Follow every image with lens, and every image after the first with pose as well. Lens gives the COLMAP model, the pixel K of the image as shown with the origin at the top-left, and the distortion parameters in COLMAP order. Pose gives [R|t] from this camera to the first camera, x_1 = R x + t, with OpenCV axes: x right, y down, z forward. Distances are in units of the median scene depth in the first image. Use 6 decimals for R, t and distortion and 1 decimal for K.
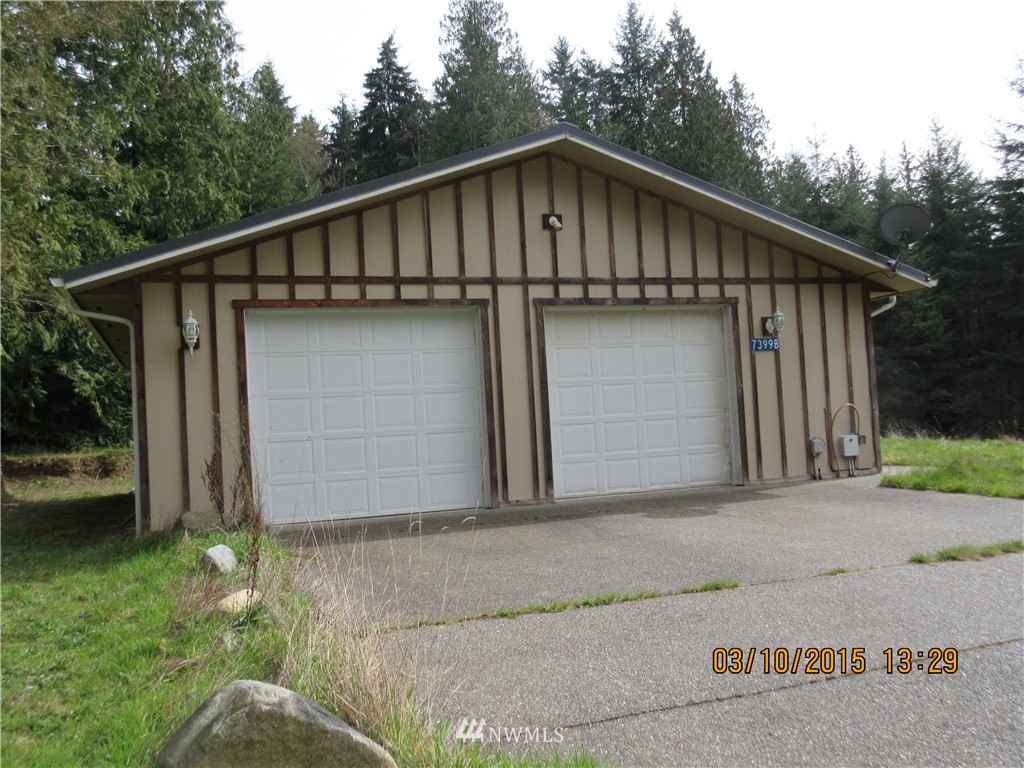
lens RADIAL K [[911.4, 0, 511.9], [0, 911.4, 386.1], [0, 0, 1]] dist [0.008587, -0.000364]
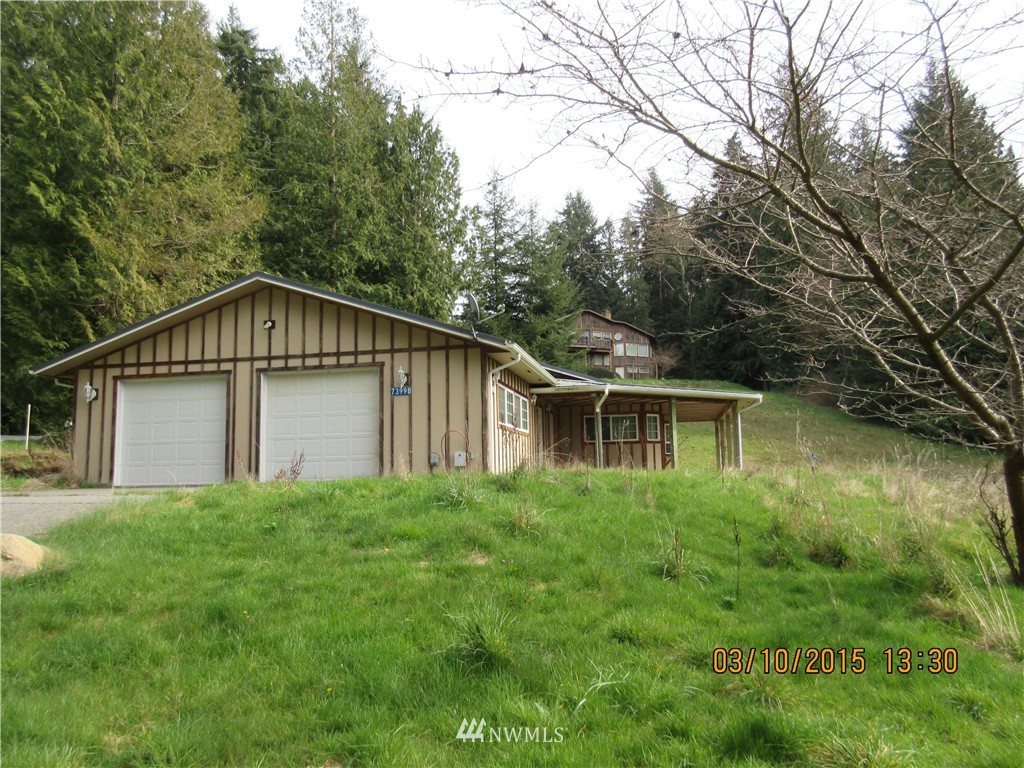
lens RADIAL K [[800.9, 0, 511.9], [0, 800.9, 381.2], [0, 0, 1]] dist [-0.003755, -0.003237]
pose [[0.835624, -0.026401, -0.548667, 1.281786], [-0.007827, 0.998171, -0.059952, 0.019042], [0.549246, 0.054392, 0.833889, -0.033005]]
